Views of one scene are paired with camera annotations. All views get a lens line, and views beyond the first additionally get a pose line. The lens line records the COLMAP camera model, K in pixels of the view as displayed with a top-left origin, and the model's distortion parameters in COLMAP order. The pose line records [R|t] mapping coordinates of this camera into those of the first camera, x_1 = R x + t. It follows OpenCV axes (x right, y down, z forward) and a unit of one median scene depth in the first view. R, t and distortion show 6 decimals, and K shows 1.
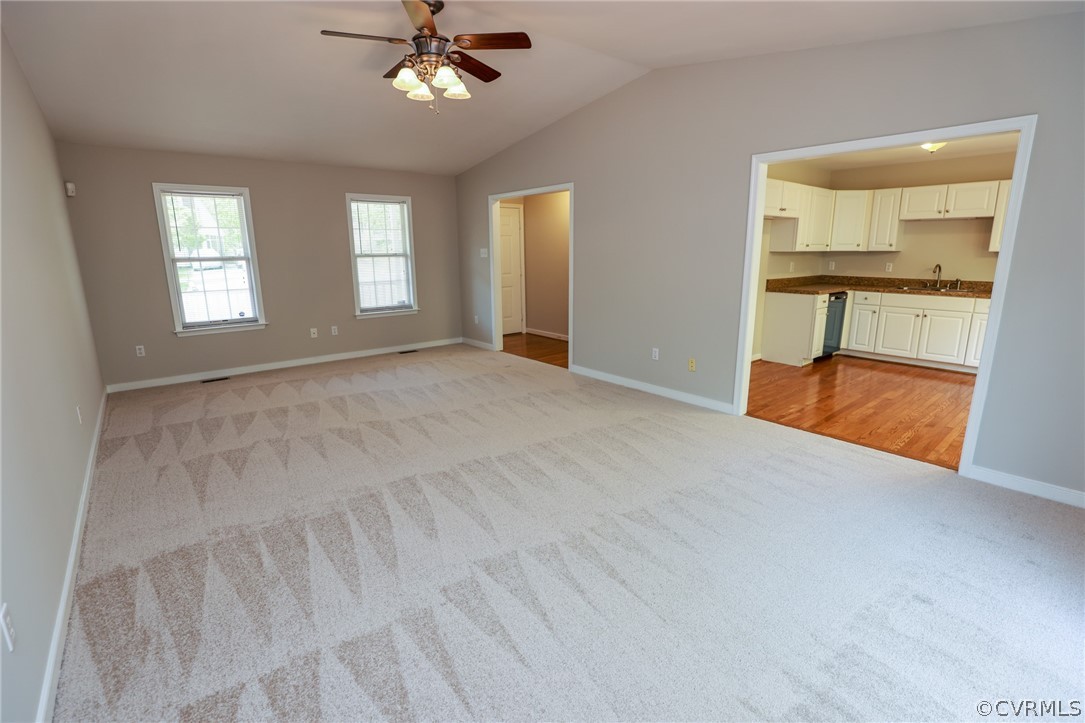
lens RADIAL K [[493.3, 0, 548.2], [0, 493.3, 359.2], [0, 0, 1]] dist [-0.033920, 0.004070]
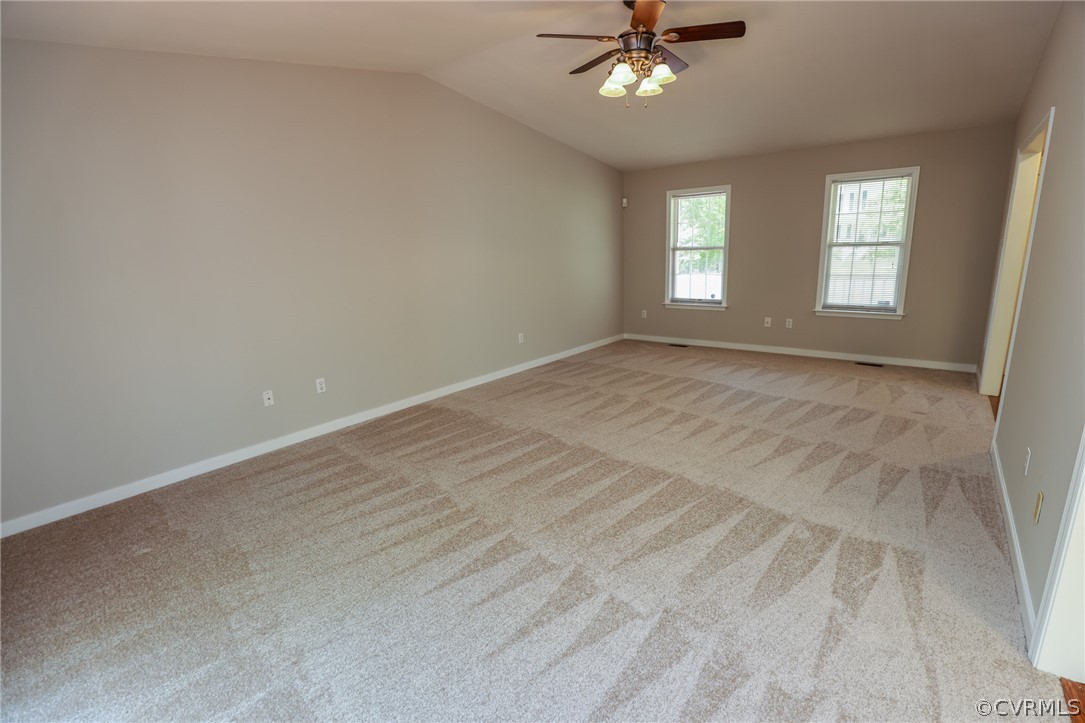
lens RADIAL K [[493.3, 0, 546.2], [0, 493.3, 358.4], [0, 0, 1]] dist [-0.033920, 0.004070]
pose [[0.203499, 0.212945, -0.955637, 0.485945], [-0.179986, 0.967563, 0.177275, -0.092895], [0.962389, 0.135926, 0.235226, 0.396200]]
